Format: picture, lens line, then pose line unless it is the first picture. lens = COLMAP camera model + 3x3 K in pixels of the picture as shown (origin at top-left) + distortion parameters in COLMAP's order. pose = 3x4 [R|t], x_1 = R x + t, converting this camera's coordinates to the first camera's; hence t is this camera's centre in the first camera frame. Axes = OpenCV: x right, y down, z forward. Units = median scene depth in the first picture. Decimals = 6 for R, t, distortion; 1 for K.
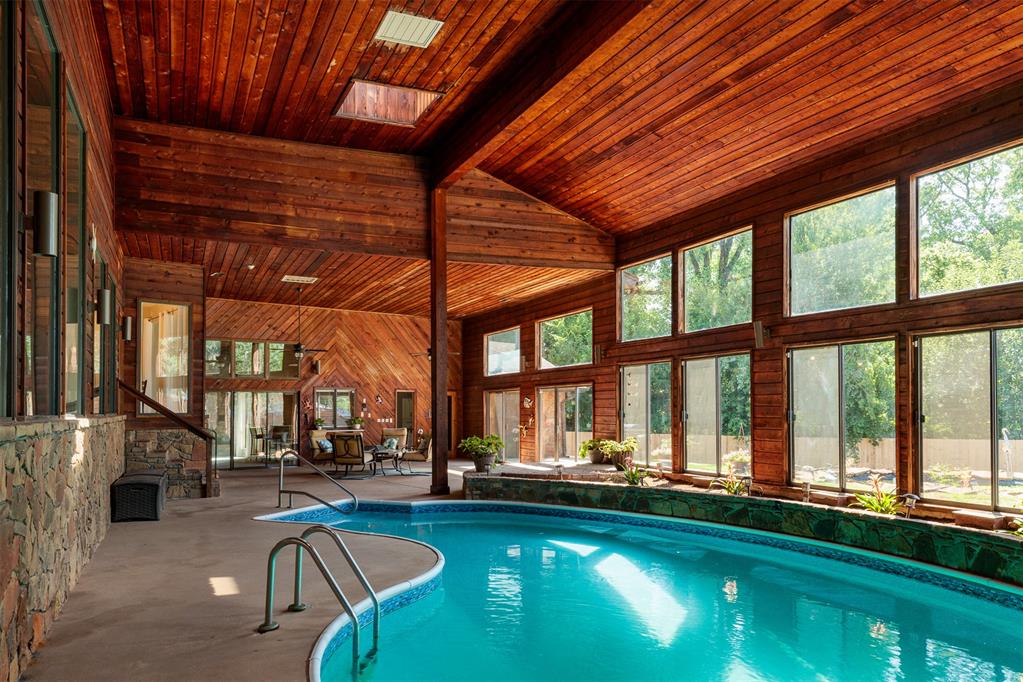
lens RADIAL K [[763.3, 0, 506.5], [0, 763.3, 396.5], [0, 0, 1]] dist [0.016001, -0.004713]
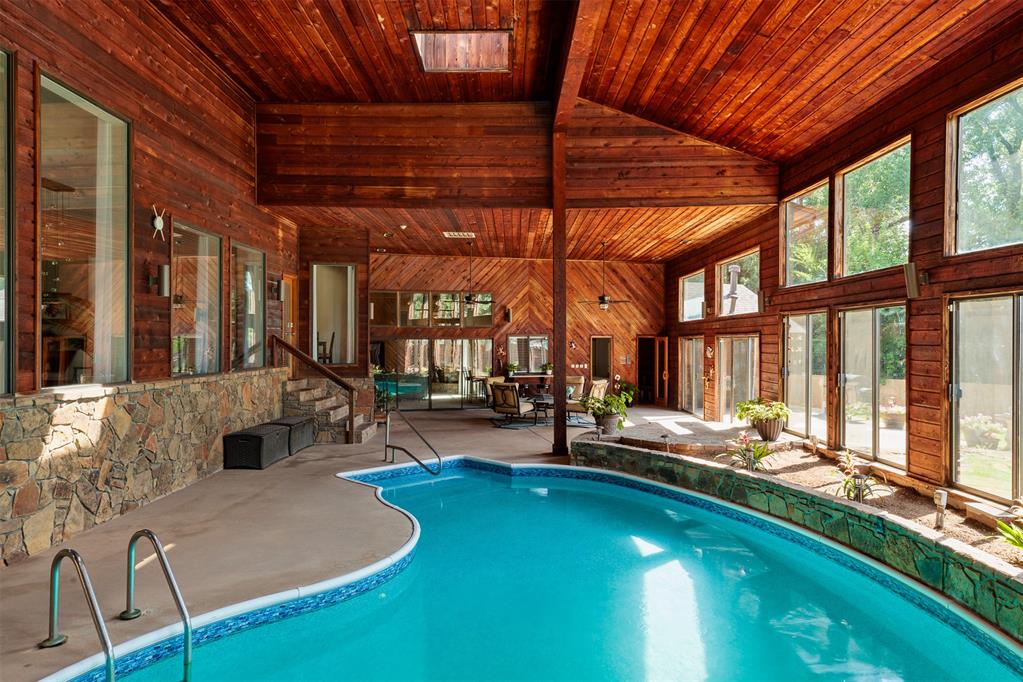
lens RADIAL K [[702.5, 0, 510.6], [0, 702.5, 341.0], [0, 0, 1]] dist [0.013527, 0.002066]
pose [[0.914701, 0.004321, -0.404109, 0.226642], [0.003112, 0.999838, 0.017734, -0.031852], [0.404120, -0.017479, 0.914539, 0.187662]]
